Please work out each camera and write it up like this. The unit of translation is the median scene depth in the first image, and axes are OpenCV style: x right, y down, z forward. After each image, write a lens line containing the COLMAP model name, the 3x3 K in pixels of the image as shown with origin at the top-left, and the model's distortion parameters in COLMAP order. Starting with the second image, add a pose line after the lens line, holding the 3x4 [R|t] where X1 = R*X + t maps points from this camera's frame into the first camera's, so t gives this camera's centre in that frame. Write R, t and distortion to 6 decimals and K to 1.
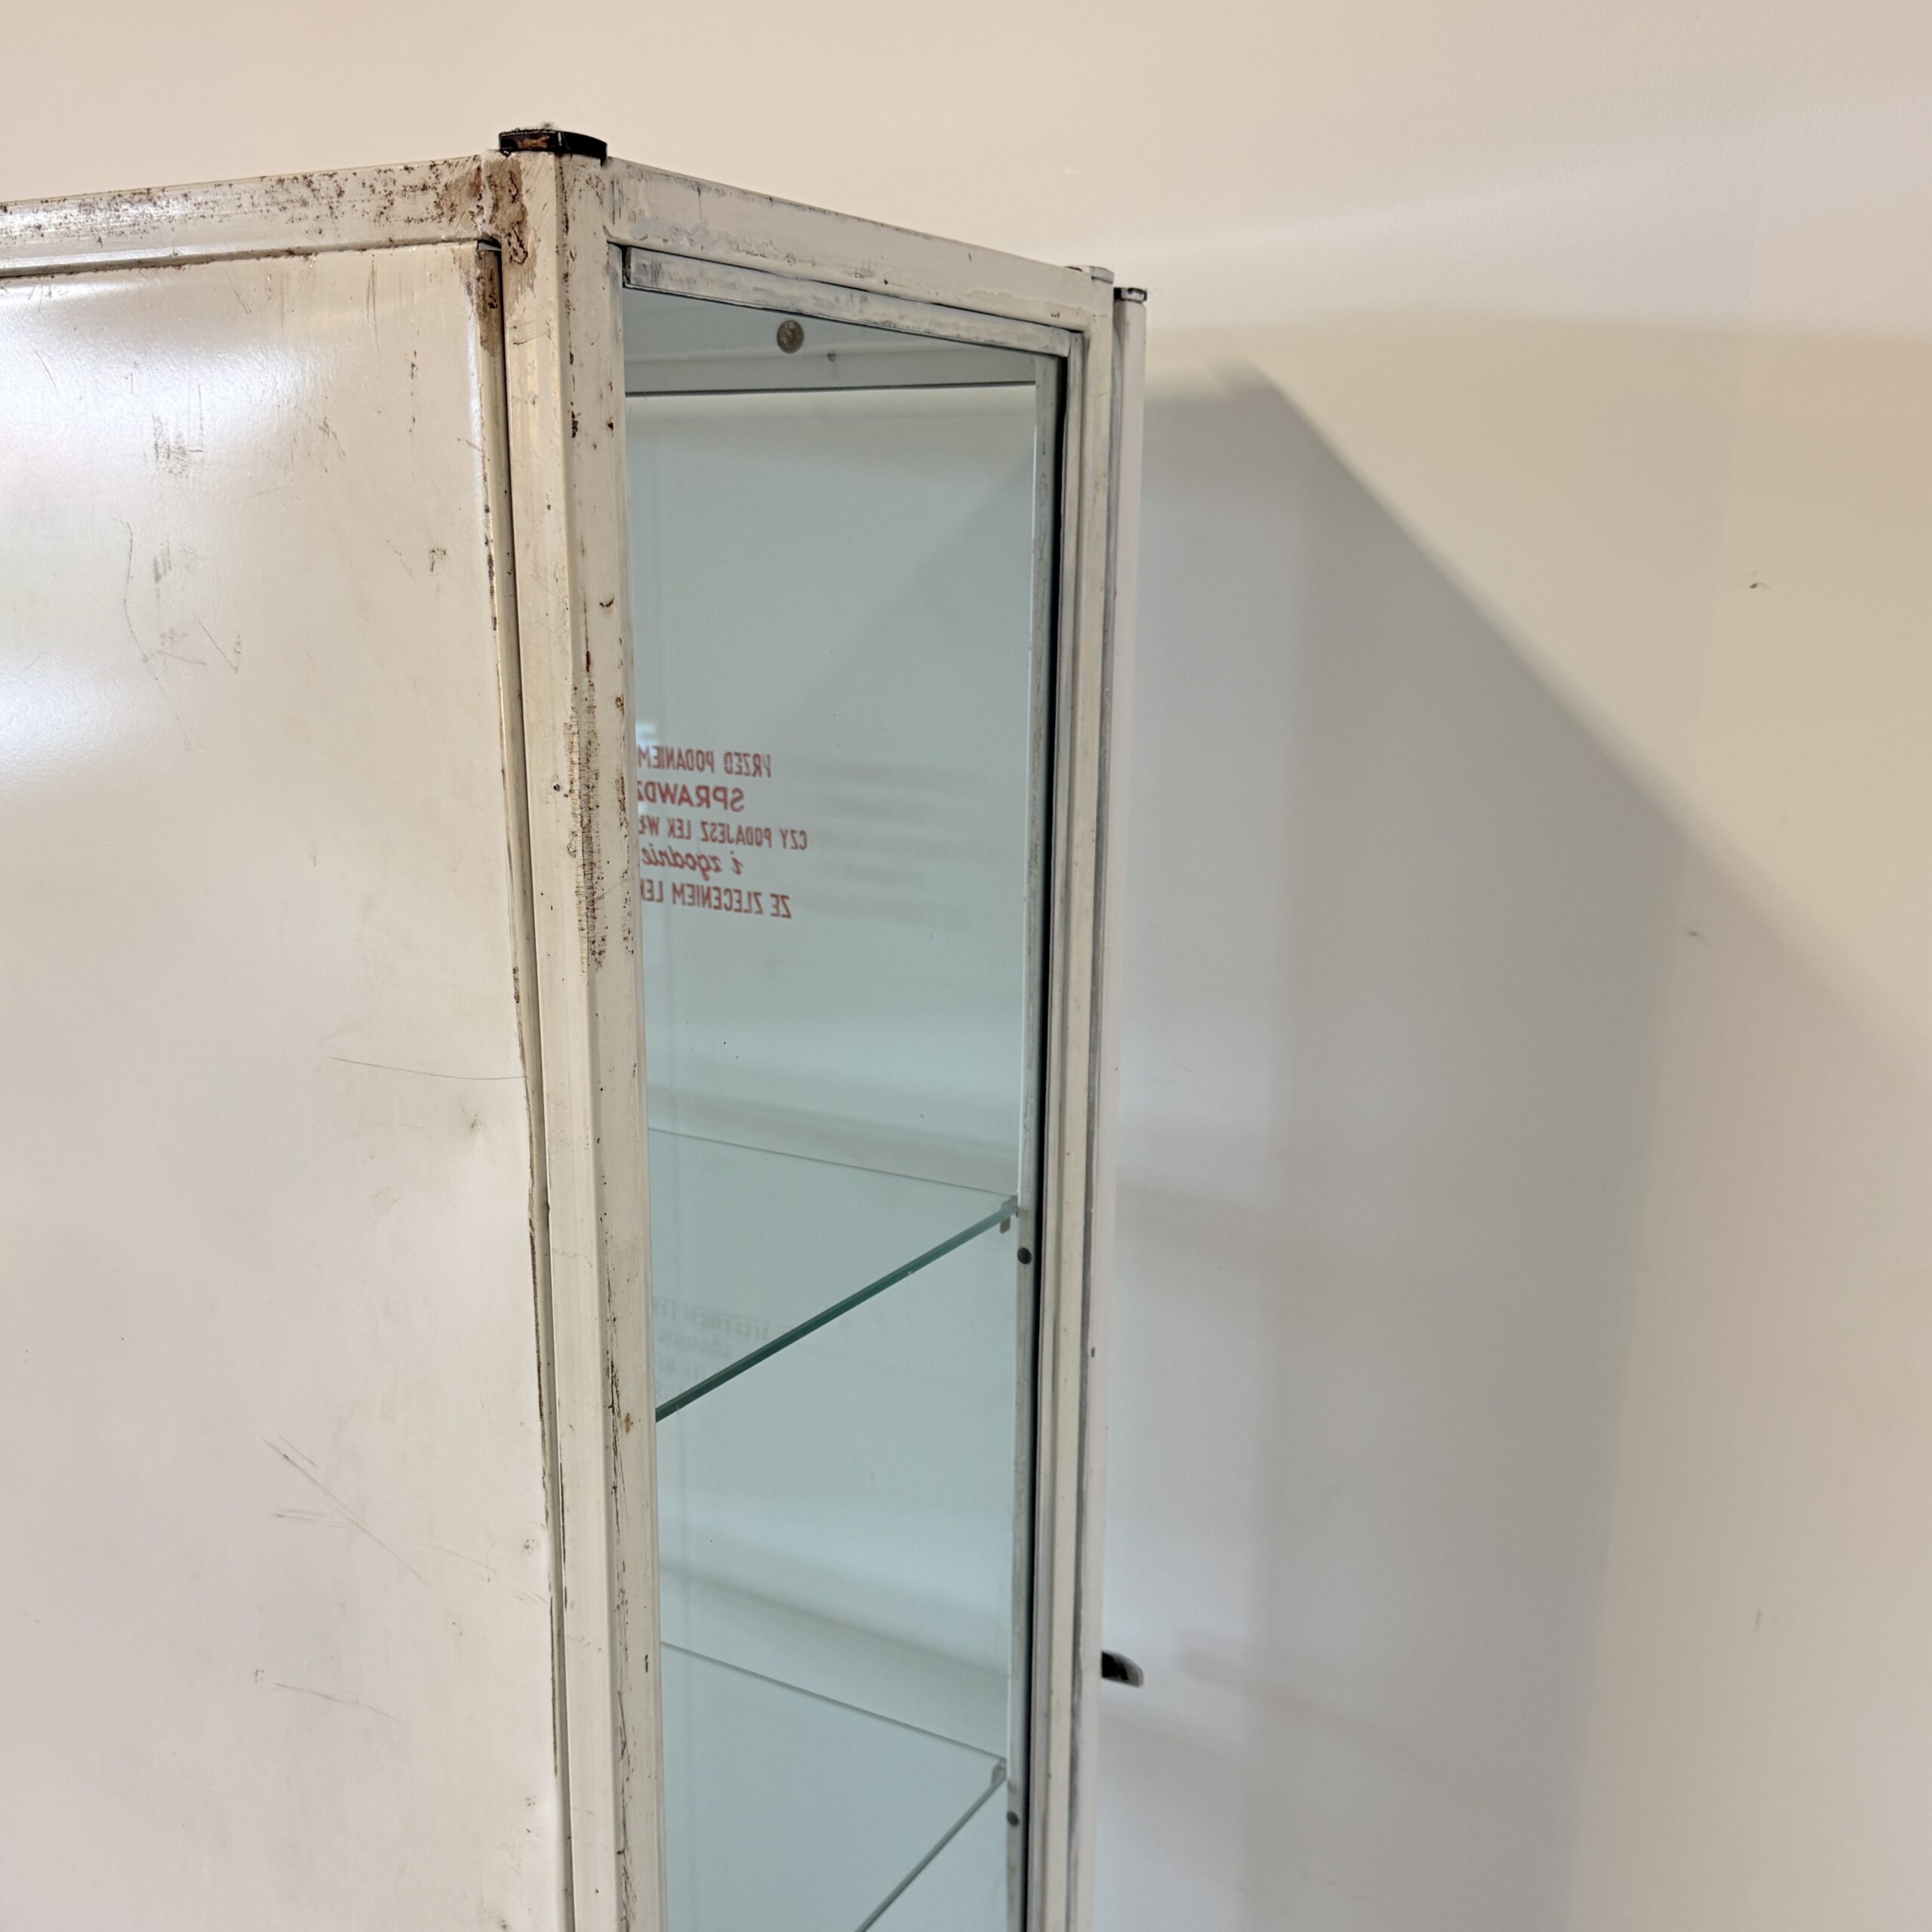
lens RADIAL K [[1976.2, 0, 966.0], [0, 1976.2, 1102.0], [0, 0, 1]] dist [0.018341, -0.009721]
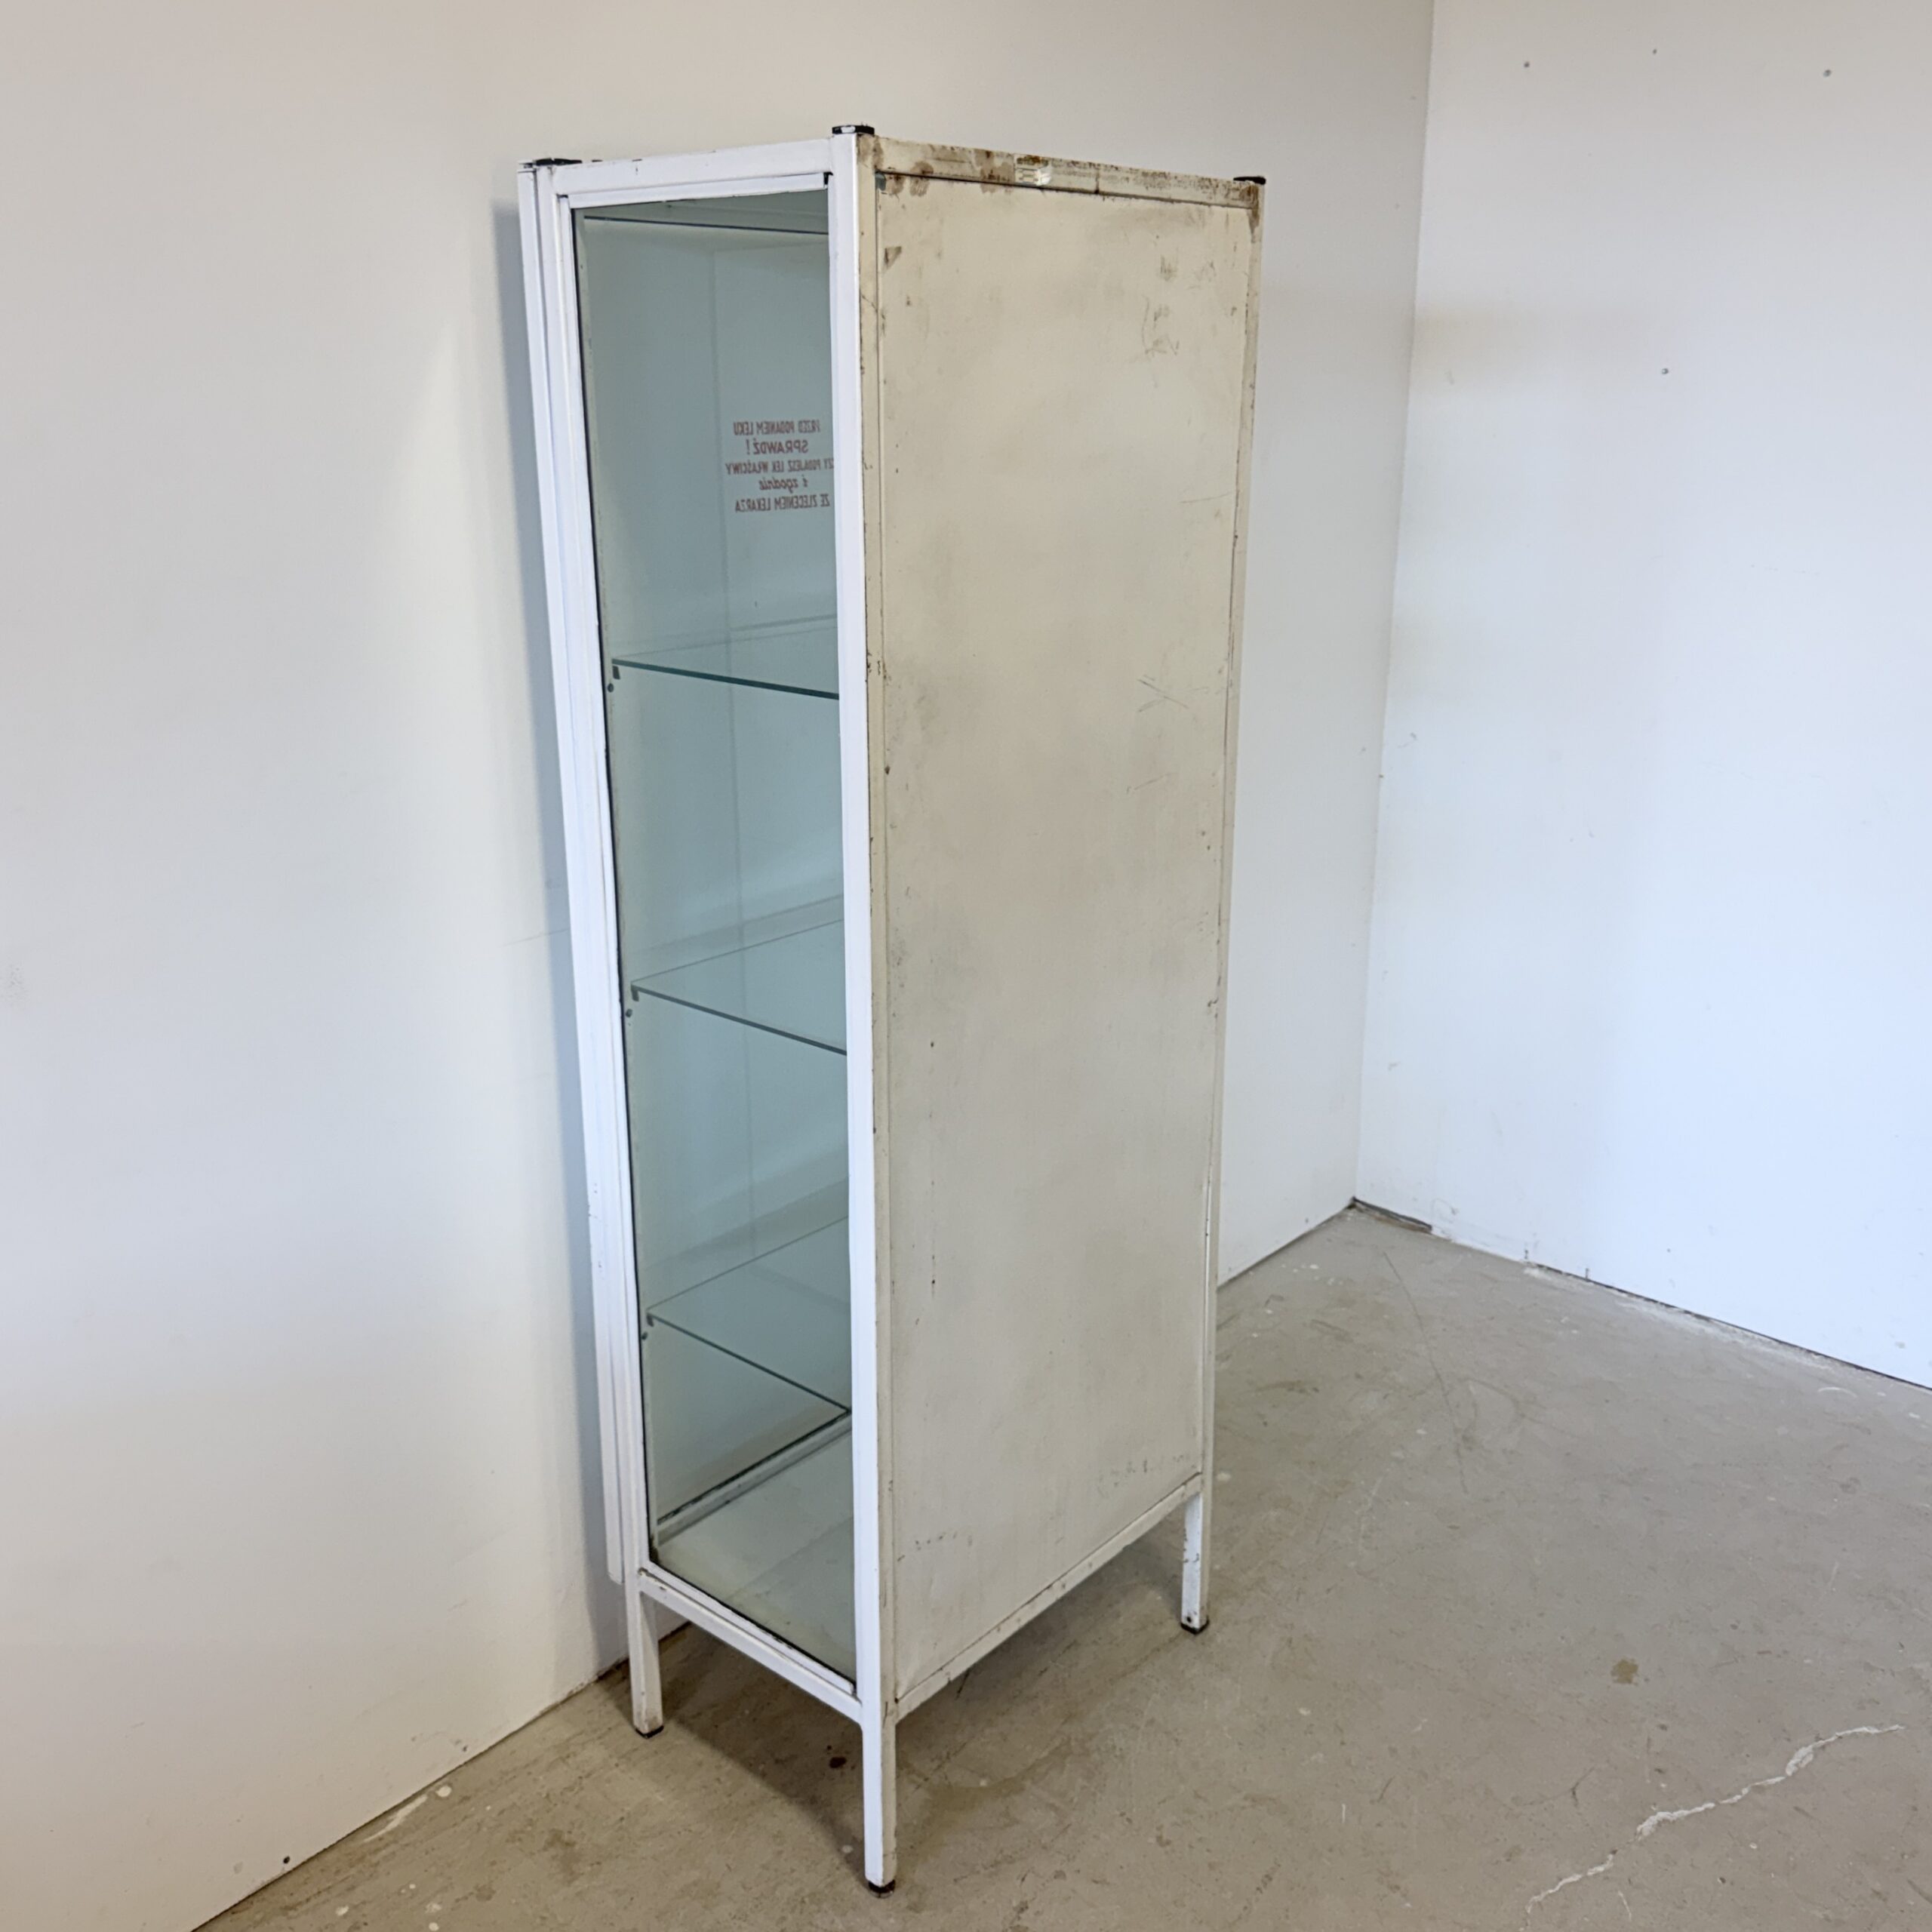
lens RADIAL K [[1883.3, 0, 931.0], [0, 1883.3, 957.5], [0, 0, 1]] dist [0.117800, -0.235322]
pose [[0.210914, -0.305422, 0.928565, -3.221611], [0.265927, 0.932034, 0.246161, -0.184298], [-0.940637, 0.195012, 0.277799, 0.779580]]
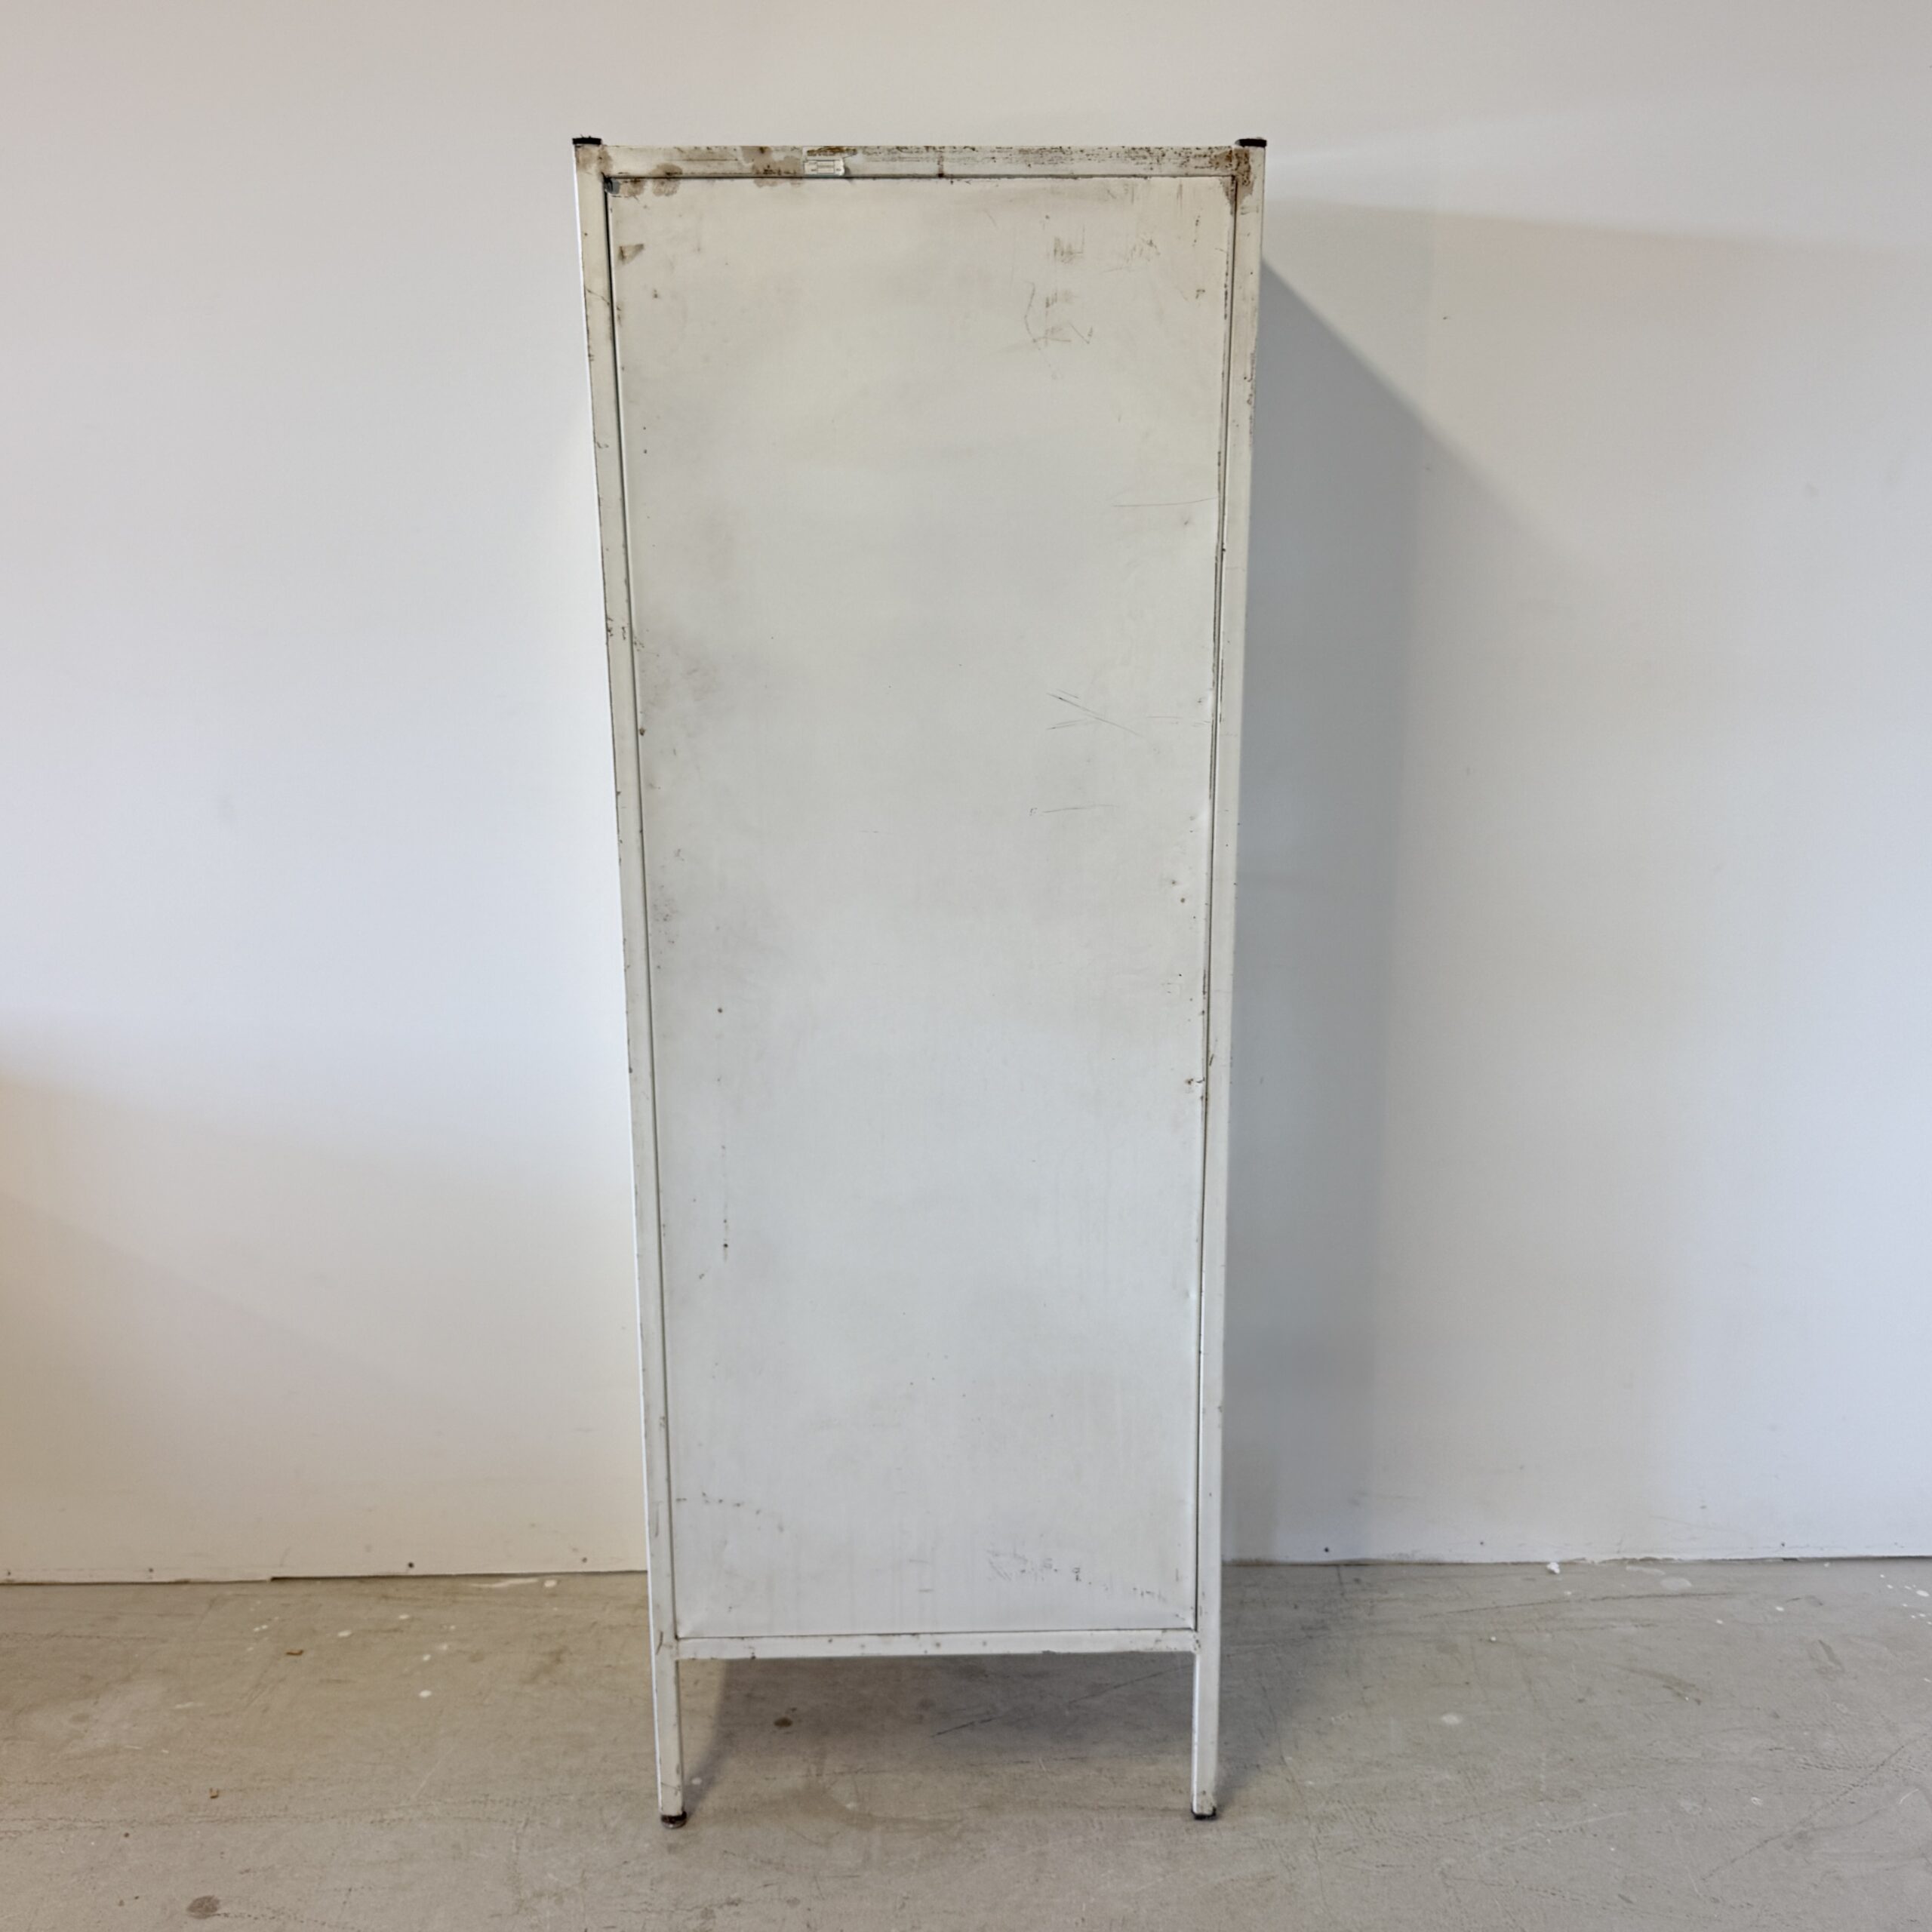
lens RADIAL K [[2011.2, 0, 966.0], [0, 2011.2, 966.0], [0, 0, 1]] dist [0.113908, -0.220581]
pose [[0.860701, -0.152835, 0.485630, -1.920653], [0.151129, 0.987580, 0.042955, 0.437114], [-0.486163, 0.036421, 0.873109, -1.157852]]
